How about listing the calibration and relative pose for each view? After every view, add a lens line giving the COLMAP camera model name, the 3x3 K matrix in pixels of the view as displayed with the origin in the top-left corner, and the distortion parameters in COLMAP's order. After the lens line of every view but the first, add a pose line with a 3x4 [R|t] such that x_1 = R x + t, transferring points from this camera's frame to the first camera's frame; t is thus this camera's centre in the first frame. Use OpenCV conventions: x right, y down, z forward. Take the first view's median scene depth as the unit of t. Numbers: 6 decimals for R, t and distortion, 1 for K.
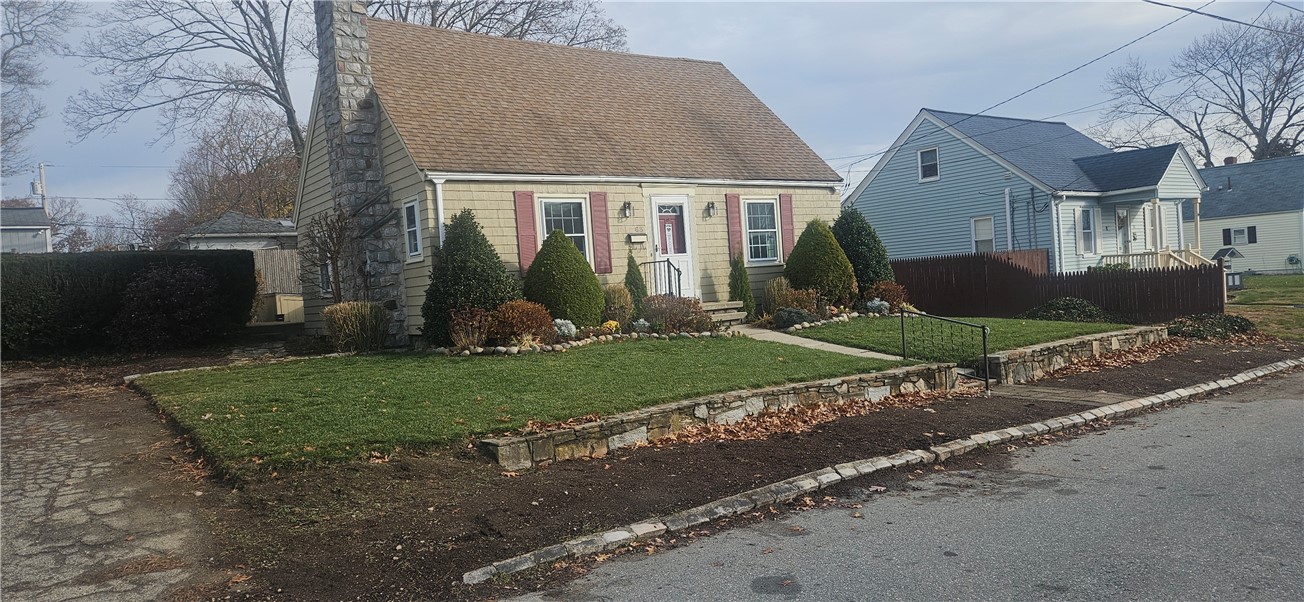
lens RADIAL K [[848.1, 0, 650.0], [0, 848.1, 304.8], [0, 0, 1]] dist [0.040957, -0.006247]
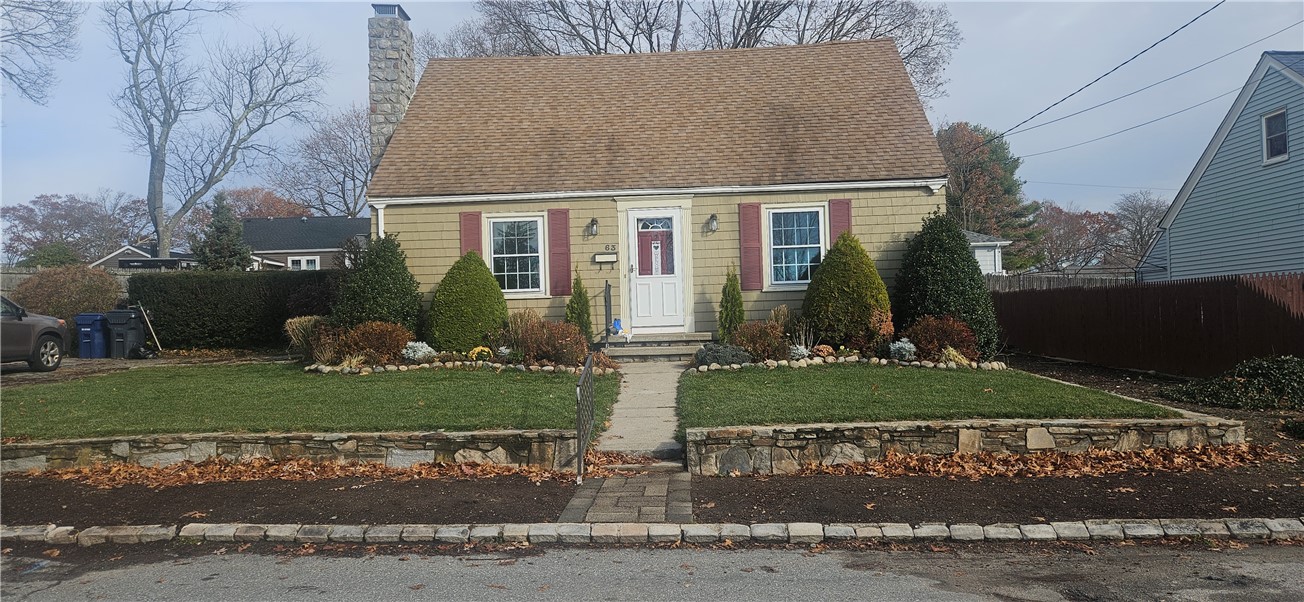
lens RADIAL K [[848.1, 0, 647.8], [0, 848.1, 298.1], [0, 0, 1]] dist [0.040957, -0.006247]
pose [[0.790797, 0.030194, -0.611333, 0.625362], [-0.038837, 0.999245, -0.000886, -0.037933], [0.610845, 0.024443, 0.791373, 0.323956]]
